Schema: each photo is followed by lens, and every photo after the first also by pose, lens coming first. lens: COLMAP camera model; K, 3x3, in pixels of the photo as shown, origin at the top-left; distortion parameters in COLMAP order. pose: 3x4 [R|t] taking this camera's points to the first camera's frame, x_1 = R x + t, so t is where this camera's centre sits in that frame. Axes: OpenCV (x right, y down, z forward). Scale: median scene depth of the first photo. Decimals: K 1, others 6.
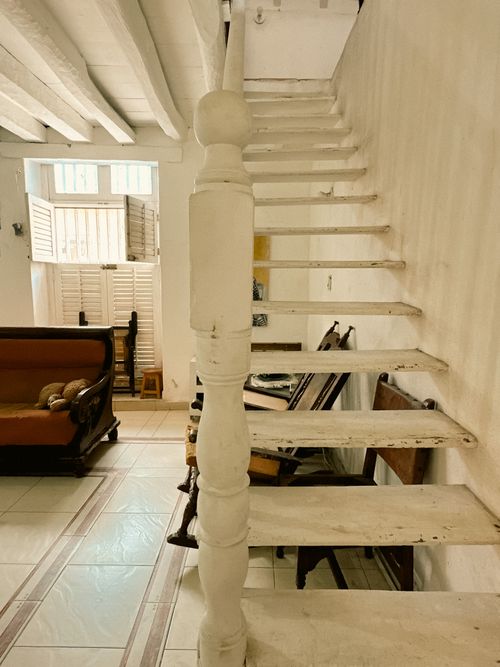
lens RADIAL K [[388.1, 0, 251.2], [0, 388.1, 333.2], [0, 0, 1]] dist [-0.004711, 0.000109]
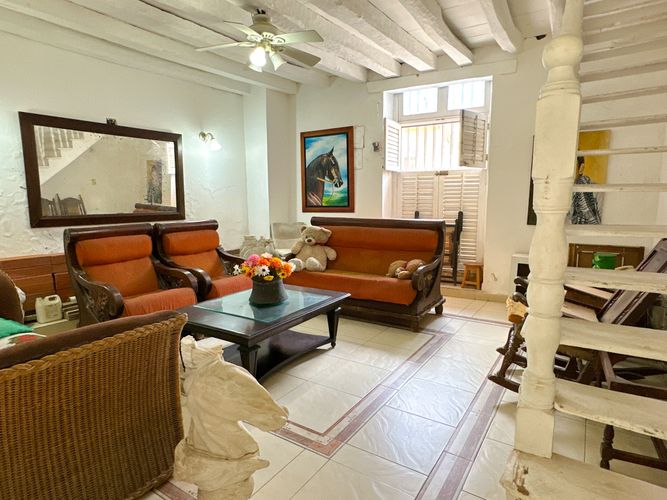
lens RADIAL K [[388.1, 0, 332.1], [0, 388.1, 249.0], [0, 0, 1]] dist [-0.004711, 0.000109]
pose [[0.835972, 0.062288, -0.545226, 0.011764], [-0.061770, 0.997904, 0.019293, 0.064010], [0.545284, 0.017550, 0.838067, -0.182626]]
